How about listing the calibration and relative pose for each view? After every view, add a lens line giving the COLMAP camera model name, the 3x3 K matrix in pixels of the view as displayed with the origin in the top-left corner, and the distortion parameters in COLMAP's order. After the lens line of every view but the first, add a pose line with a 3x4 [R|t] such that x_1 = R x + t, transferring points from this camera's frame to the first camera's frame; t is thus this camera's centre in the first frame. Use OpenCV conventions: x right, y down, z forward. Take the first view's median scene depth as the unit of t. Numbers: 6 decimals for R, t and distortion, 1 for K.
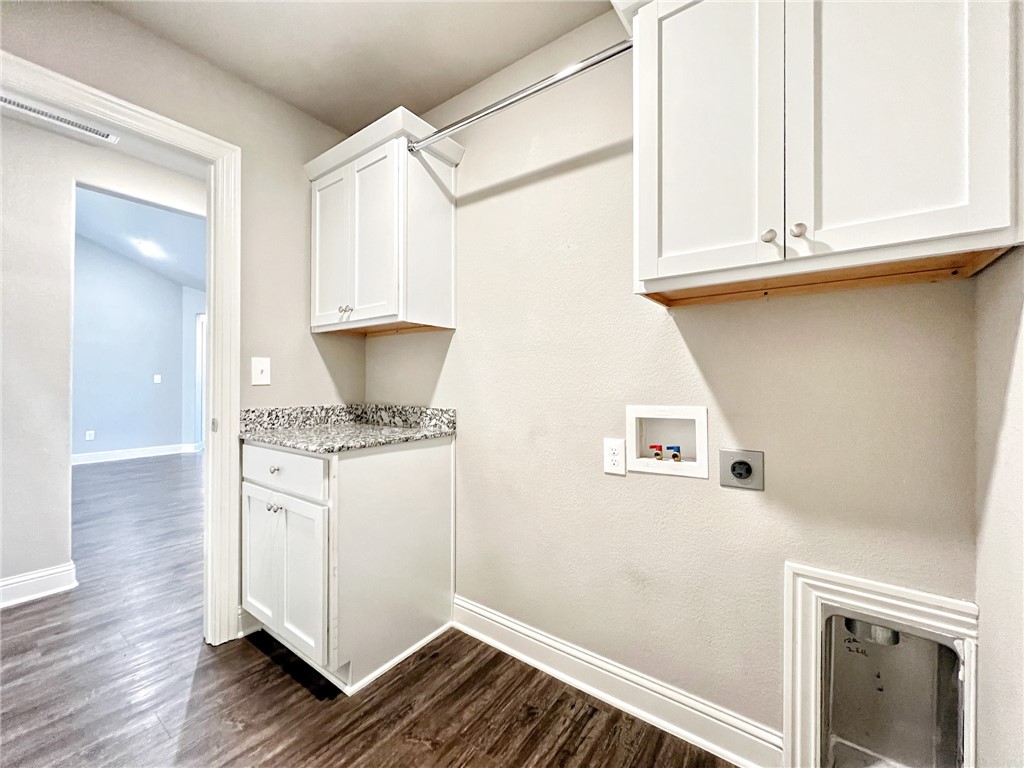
lens RADIAL K [[412.3, 0, 511.6], [0, 412.3, 387.4], [0, 0, 1]] dist [-0.004010, 0.001028]
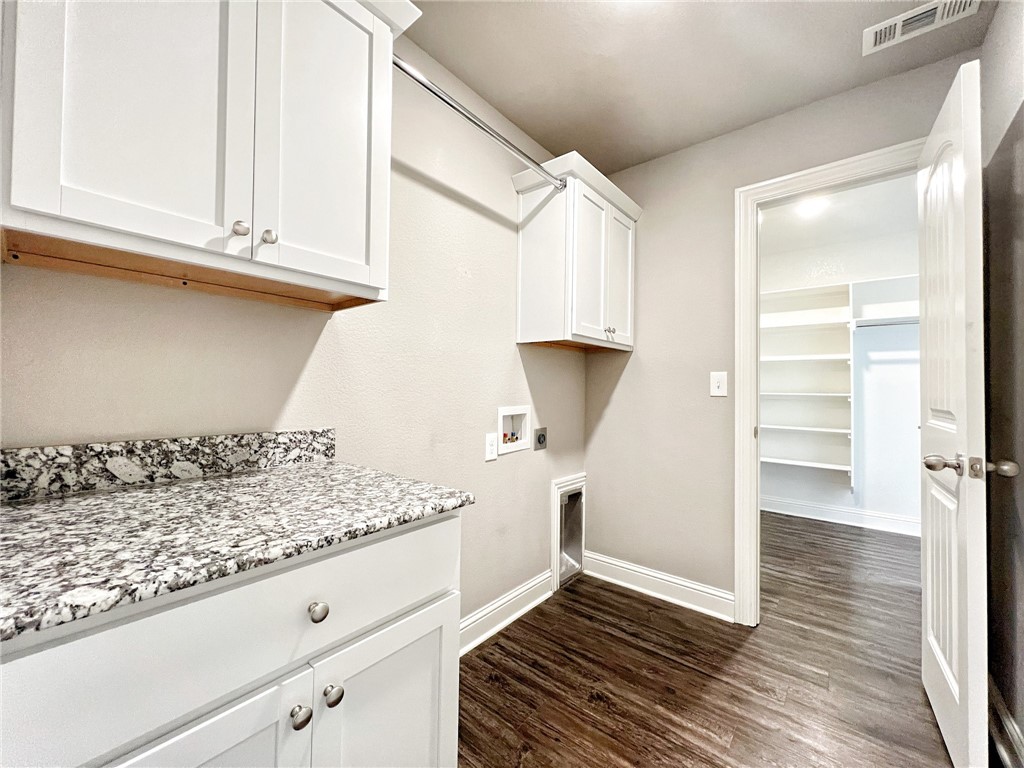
lens RADIAL K [[412.3, 0, 514.7], [0, 412.3, 382.3], [0, 0, 1]] dist [-0.004010, 0.001028]
pose [[0.049460, 0.002119, 0.998774, -0.814274], [-0.017278, 0.999850, -0.001266, -0.028129], [-0.998627, -0.017195, 0.049489, 0.666212]]
